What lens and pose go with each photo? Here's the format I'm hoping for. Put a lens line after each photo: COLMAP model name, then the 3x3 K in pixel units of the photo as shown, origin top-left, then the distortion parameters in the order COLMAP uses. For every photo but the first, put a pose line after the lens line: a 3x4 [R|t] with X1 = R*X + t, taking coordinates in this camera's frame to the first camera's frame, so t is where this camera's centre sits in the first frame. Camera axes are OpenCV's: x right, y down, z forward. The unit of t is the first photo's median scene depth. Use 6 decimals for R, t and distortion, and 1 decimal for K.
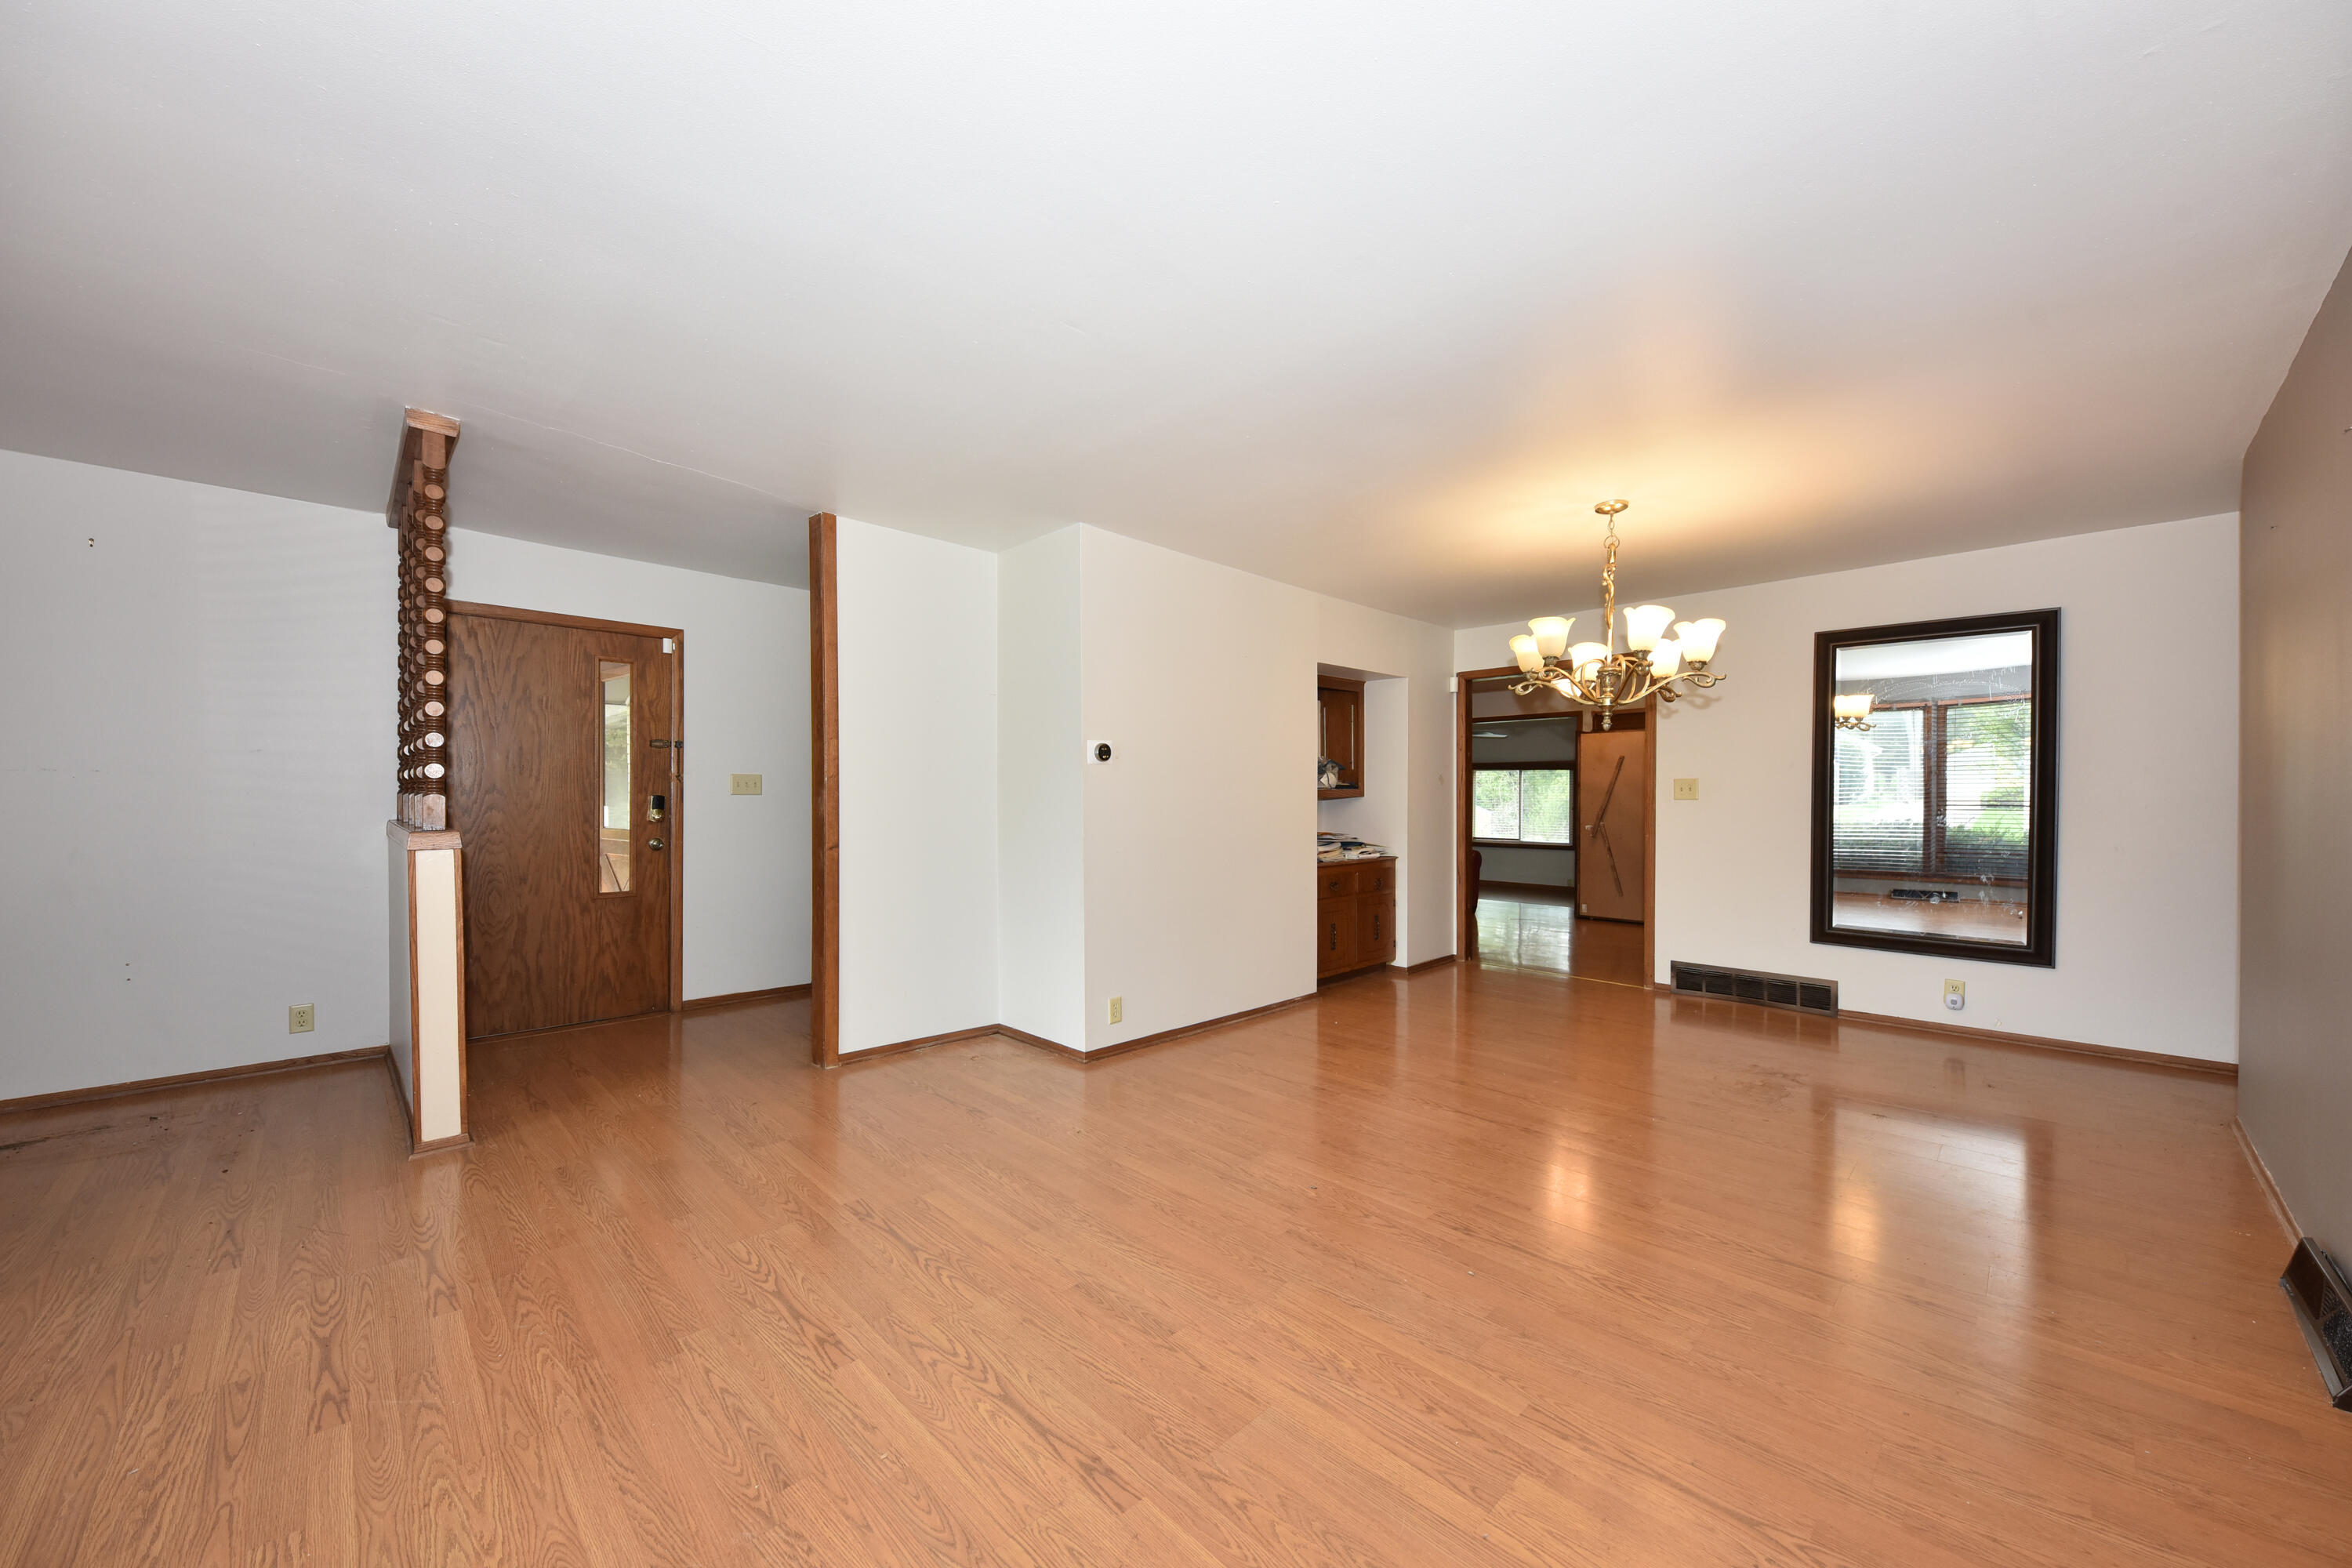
lens RADIAL K [[849.4, 0, 1176.0], [0, 849.4, 784.0], [0, 0, 1]] dist [0.000581, -0.005797]
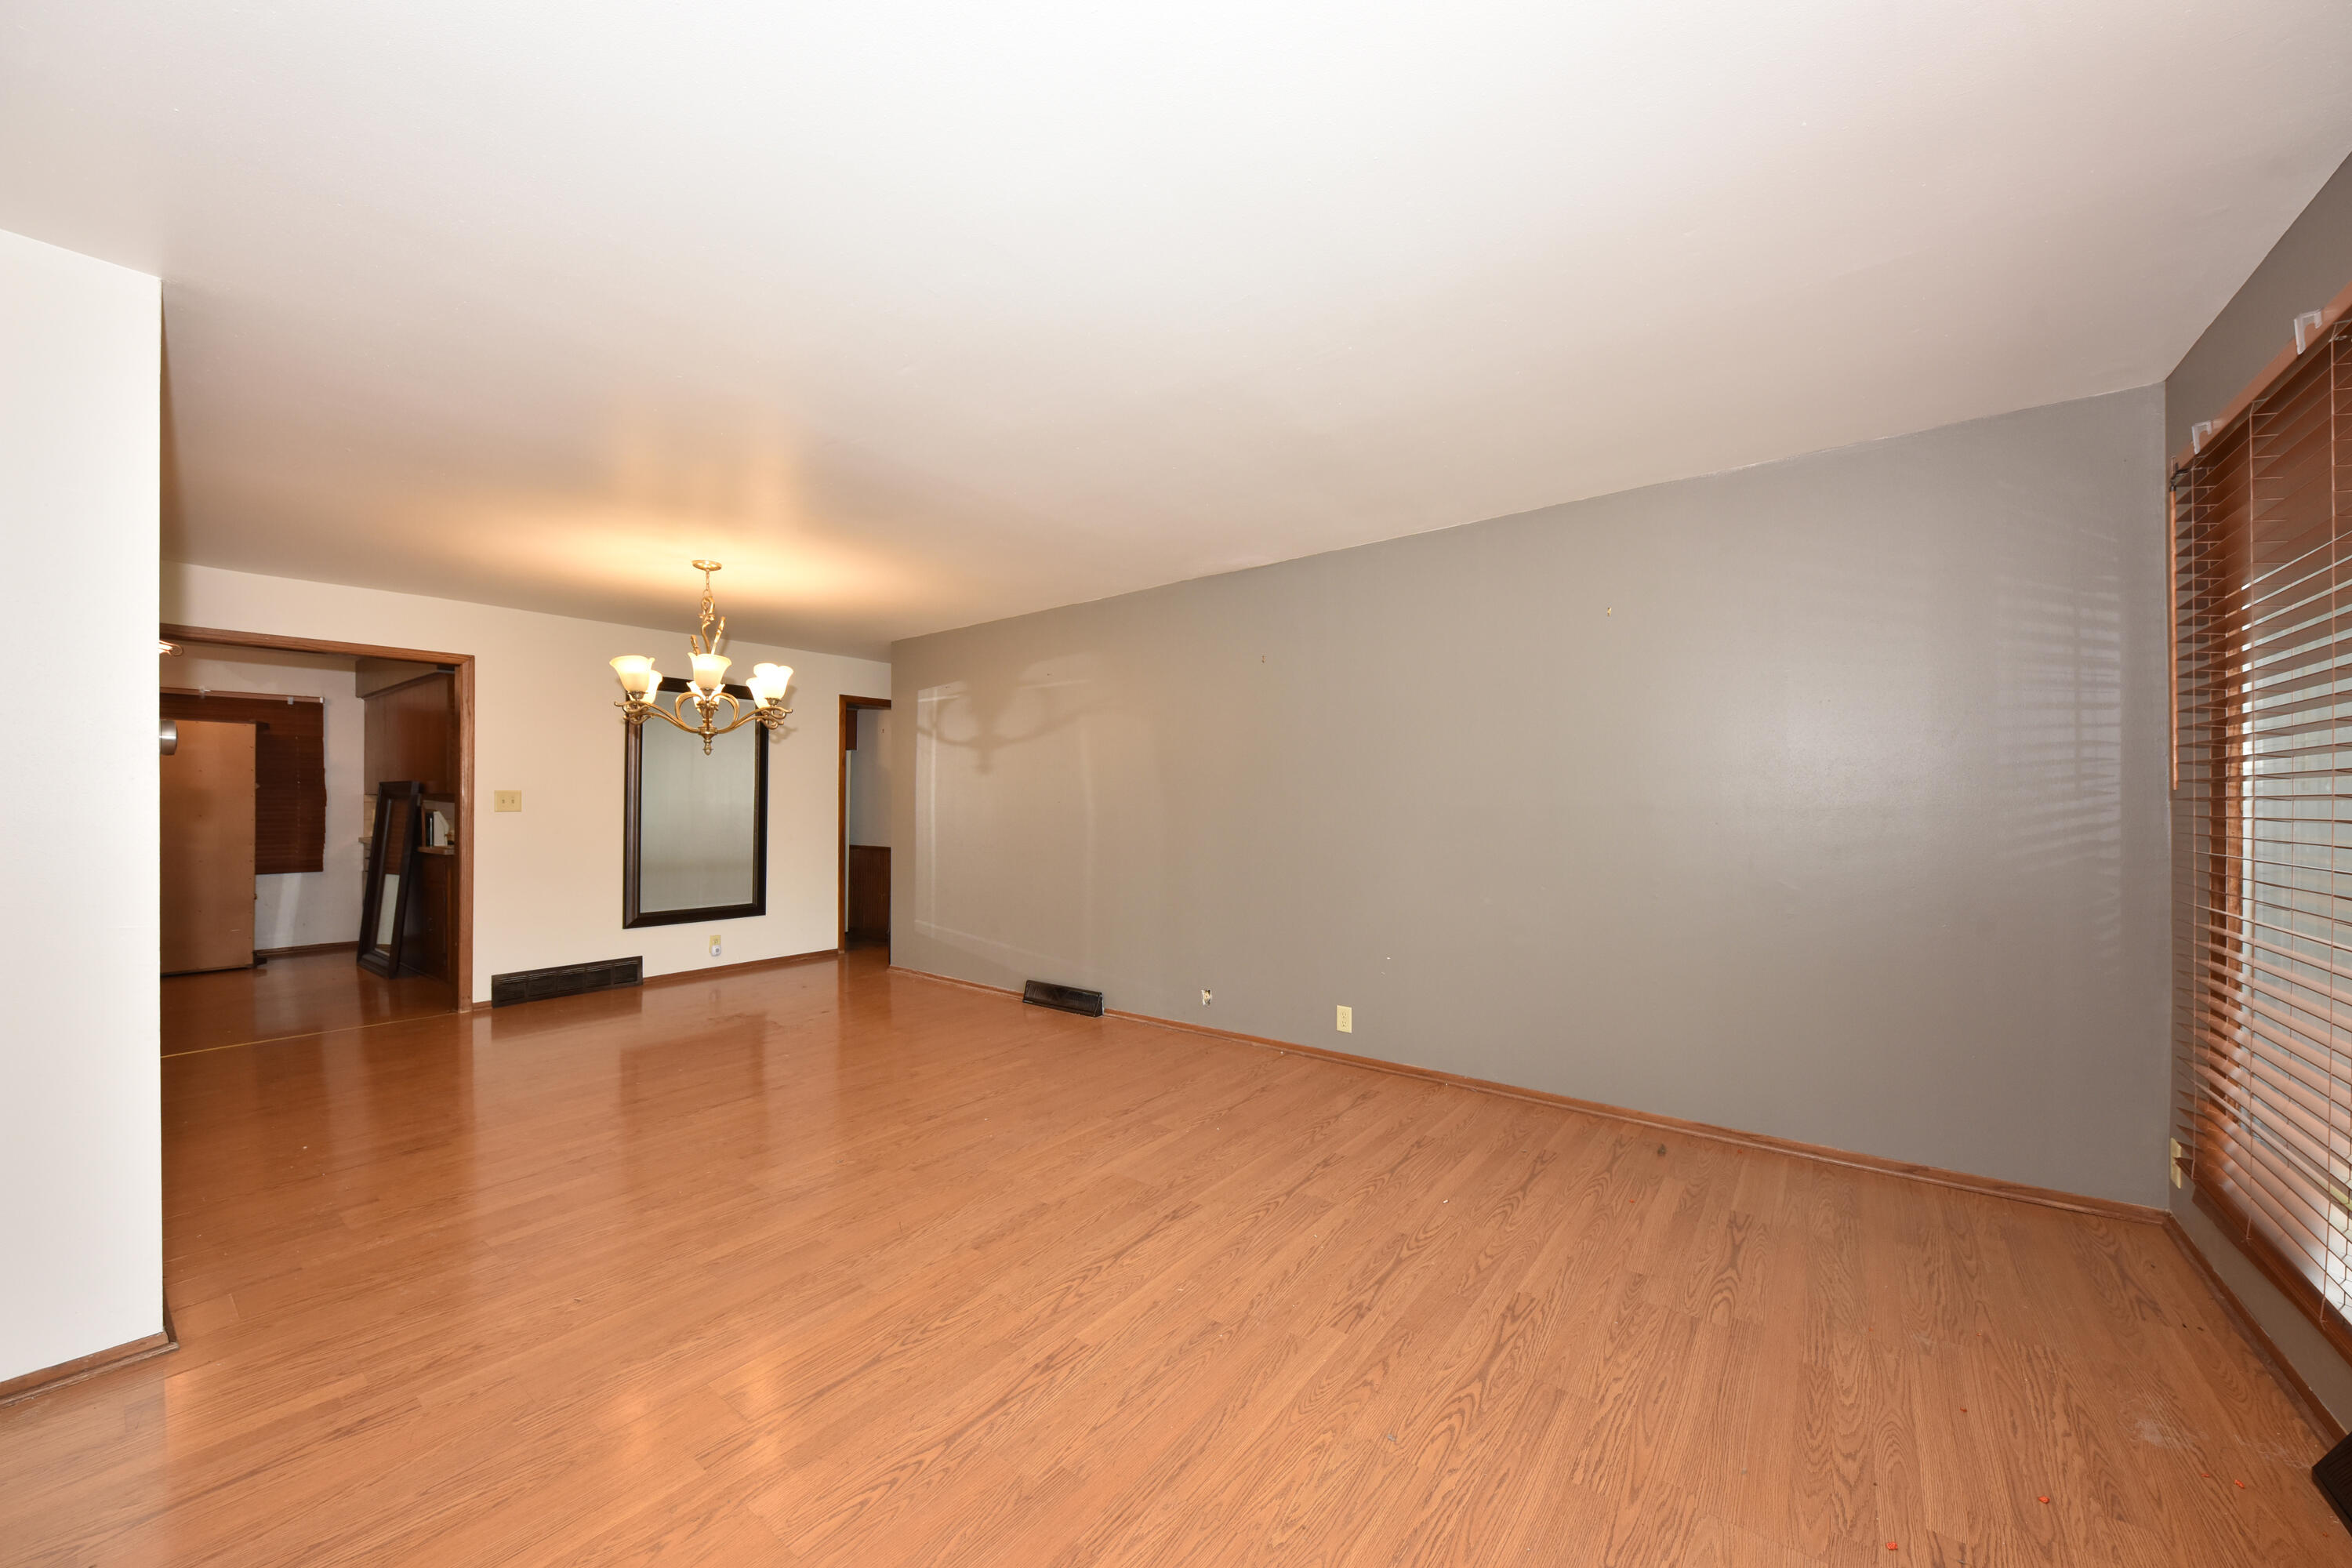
lens RADIAL K [[849.4, 0, 1176.0], [0, 849.4, 784.0], [0, 0, 1]] dist [0.000581, -0.005797]
pose [[-0.120256, 0.010299, 0.992689, -0.958300], [-0.010487, 0.999877, -0.011644, -0.022579], [-0.992687, -0.011811, -0.120133, 0.643308]]
